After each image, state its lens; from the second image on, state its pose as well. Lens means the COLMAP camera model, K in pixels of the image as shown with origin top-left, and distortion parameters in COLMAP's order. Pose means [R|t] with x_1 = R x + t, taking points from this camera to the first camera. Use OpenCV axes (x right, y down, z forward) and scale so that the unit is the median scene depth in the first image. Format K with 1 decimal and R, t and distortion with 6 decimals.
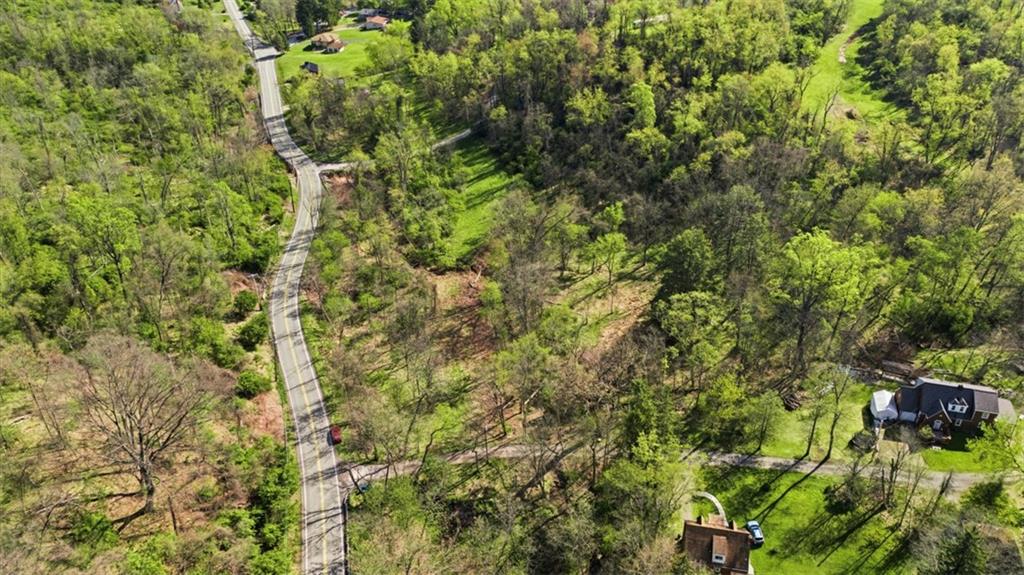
lens RADIAL K [[736.0, 0, 512.0], [0, 736.0, 287.5], [0, 0, 1]] dist [0.049566, -0.033078]
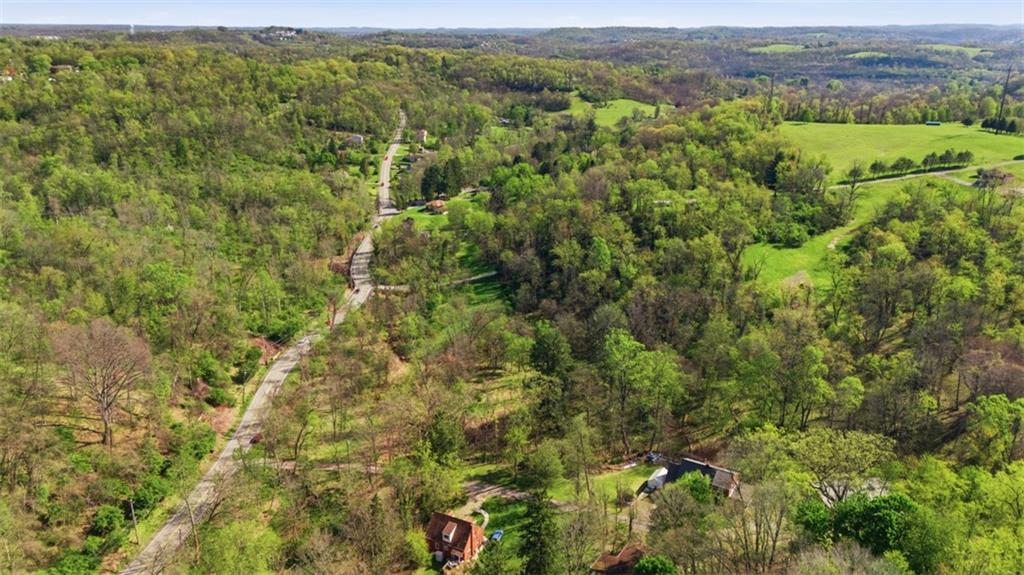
lens RADIAL K [[736.0, 0, 512.0], [0, 736.0, 287.5], [0, 0, 1]] dist [0.049566, -0.033078]
pose [[0.964065, 0.102211, -0.245219, 0.291902], [-0.160636, 0.959453, -0.231618, 0.097482], [0.211602, 0.262686, 0.941393, -0.146399]]
